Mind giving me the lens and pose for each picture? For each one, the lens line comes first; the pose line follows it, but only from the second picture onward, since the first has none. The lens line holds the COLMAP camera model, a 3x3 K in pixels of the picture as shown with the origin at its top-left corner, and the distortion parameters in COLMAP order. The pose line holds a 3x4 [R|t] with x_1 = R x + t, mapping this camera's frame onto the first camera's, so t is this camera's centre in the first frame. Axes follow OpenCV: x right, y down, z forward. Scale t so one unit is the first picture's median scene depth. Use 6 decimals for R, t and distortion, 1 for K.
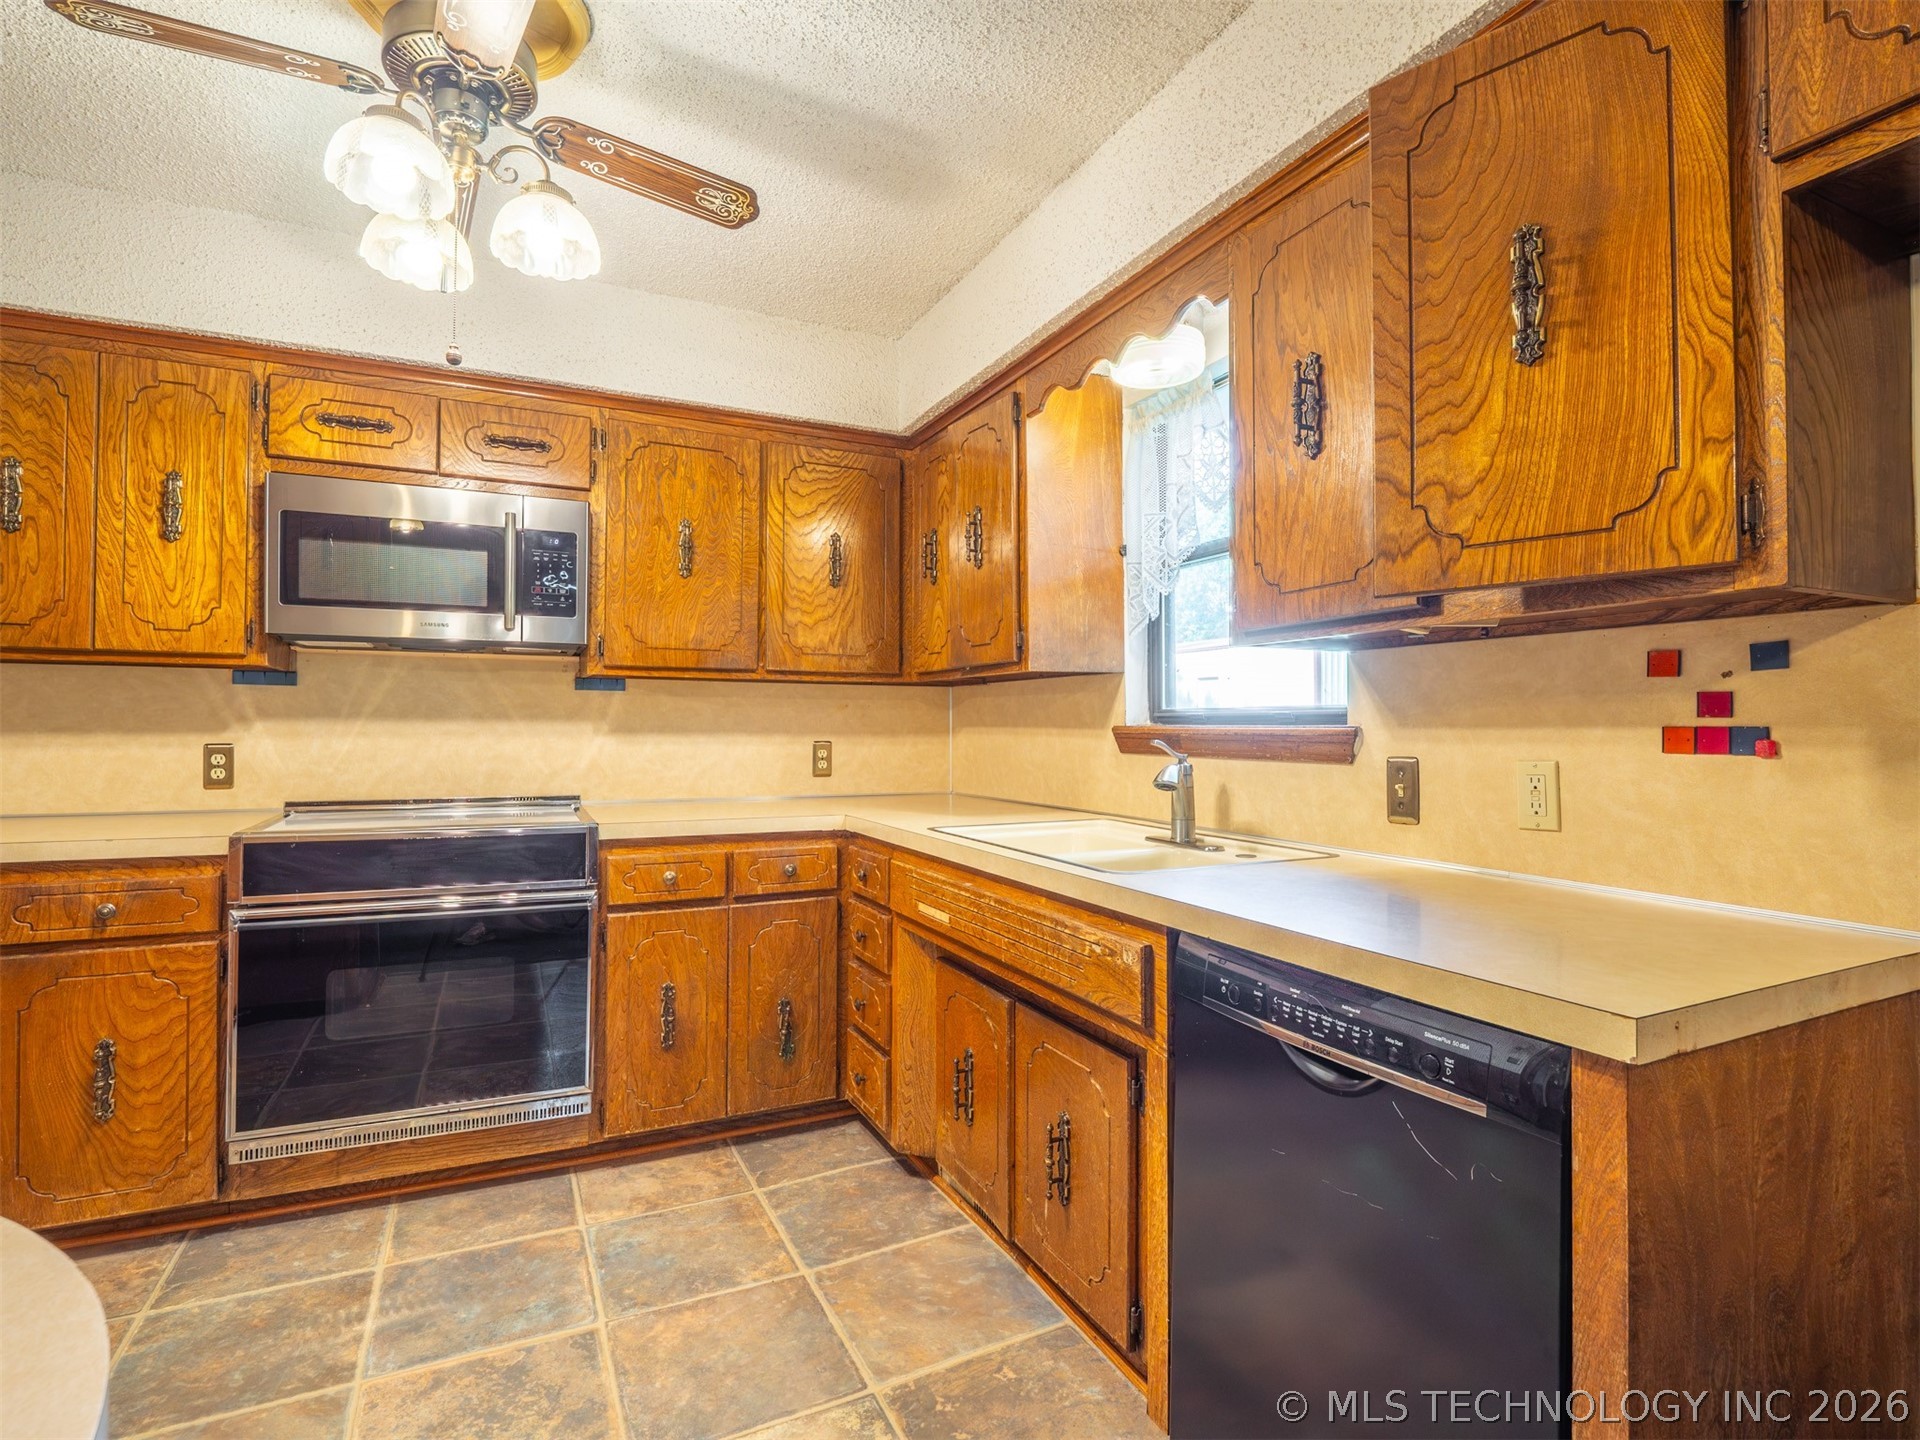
lens RADIAL K [[962.6, 0, 958.4], [0, 962.6, 714.0], [0, 0, 1]] dist [-0.015543, -0.000872]
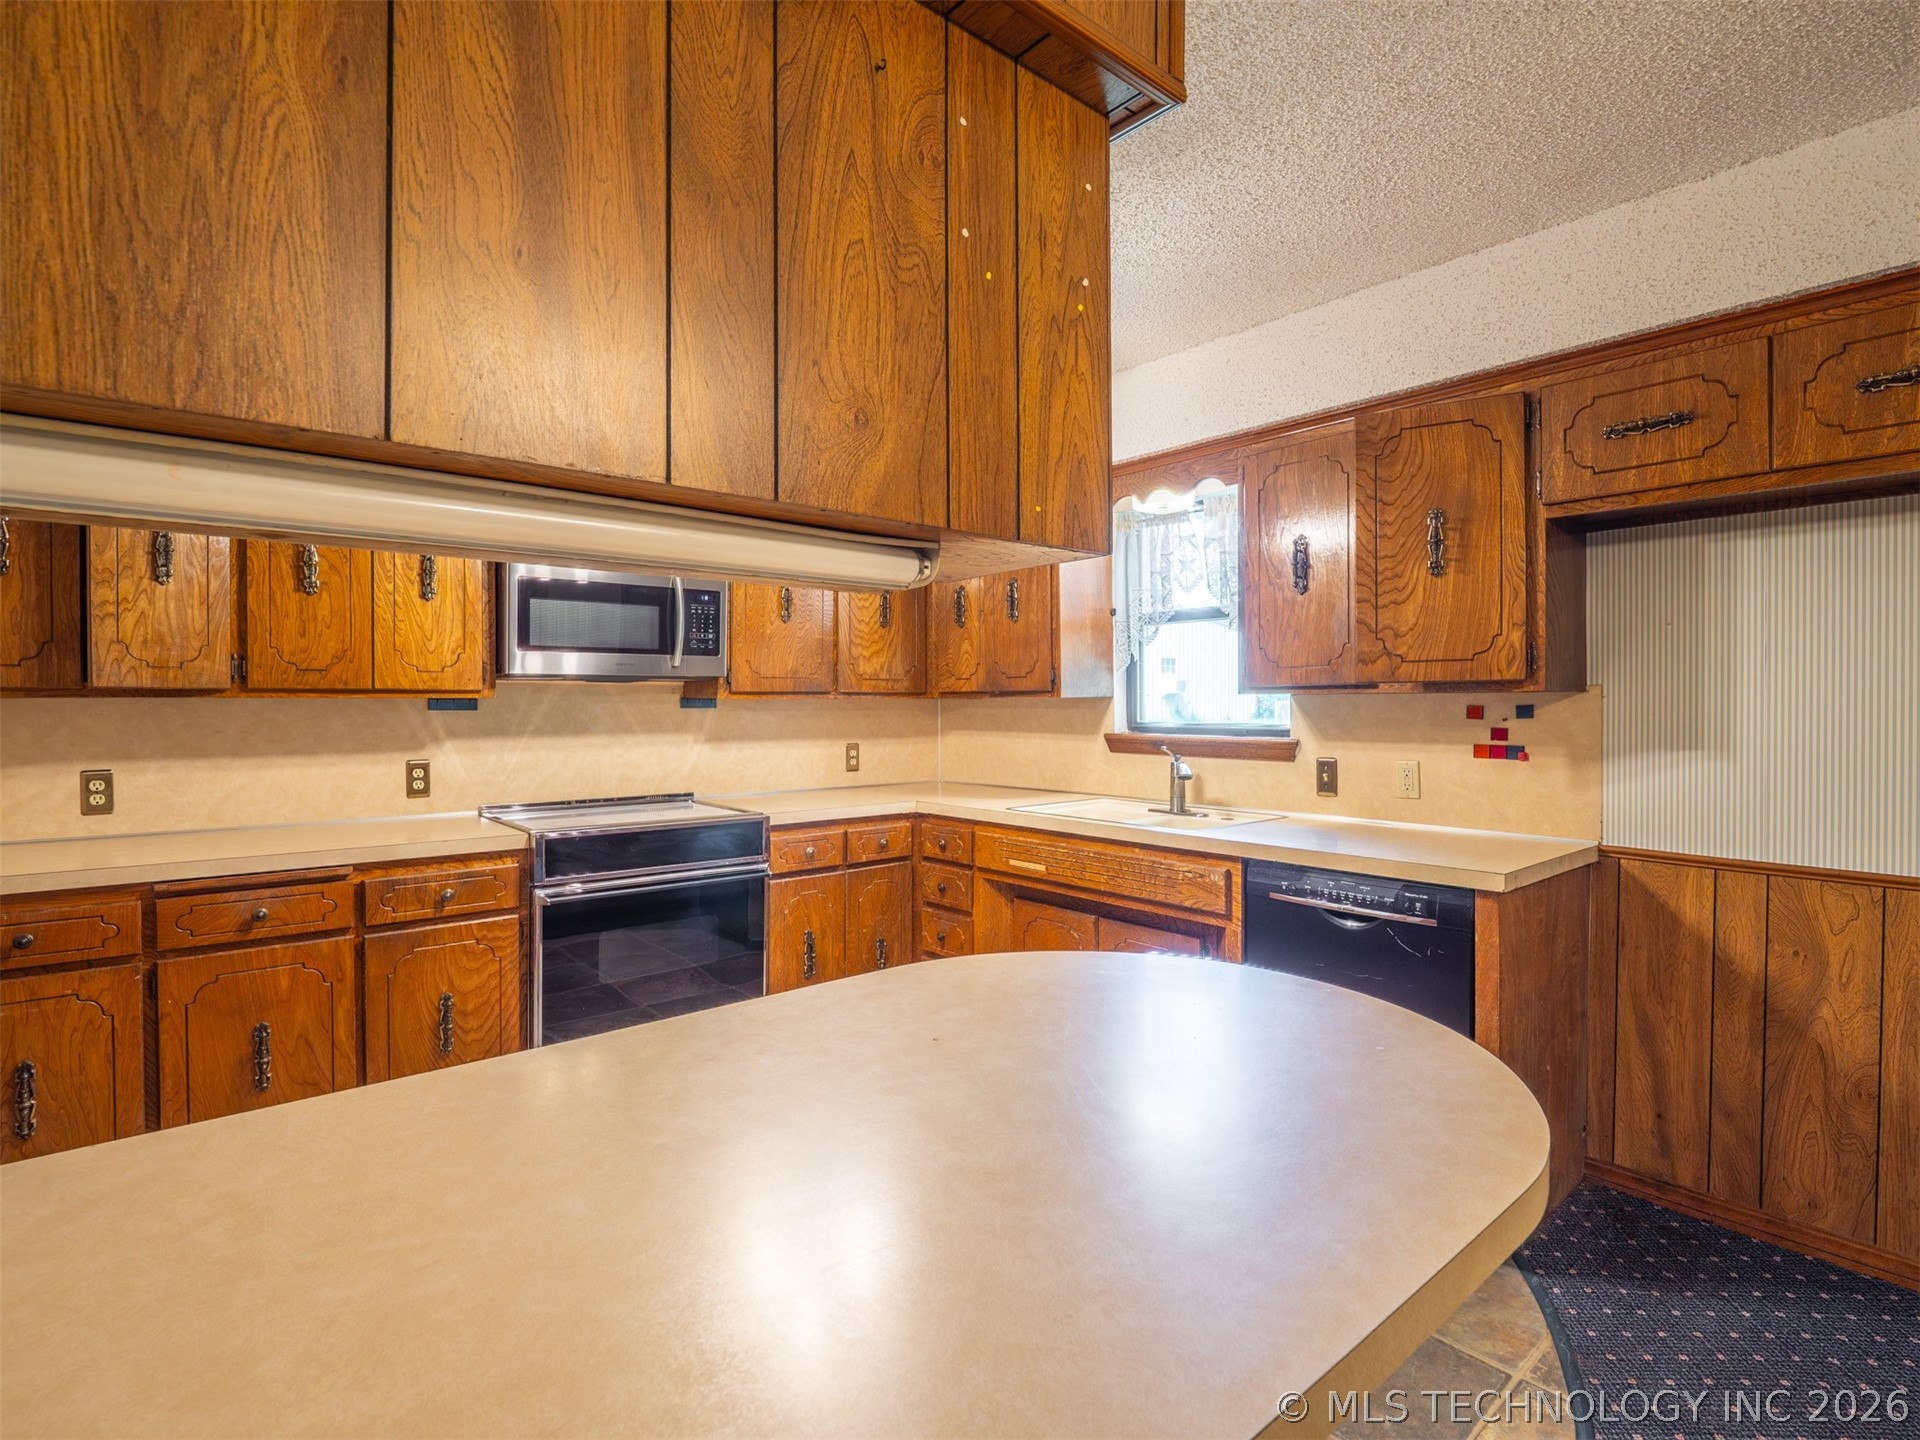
lens RADIAL K [[962.6, 0, 958.4], [0, 962.6, 714.0], [0, 0, 1]] dist [-0.015543, -0.000872]
pose [[0.967060, -0.010376, 0.254337, -0.535362], [0.003765, 0.999643, 0.026467, -0.071357], [-0.254521, -0.024638, 0.966753, -0.432376]]
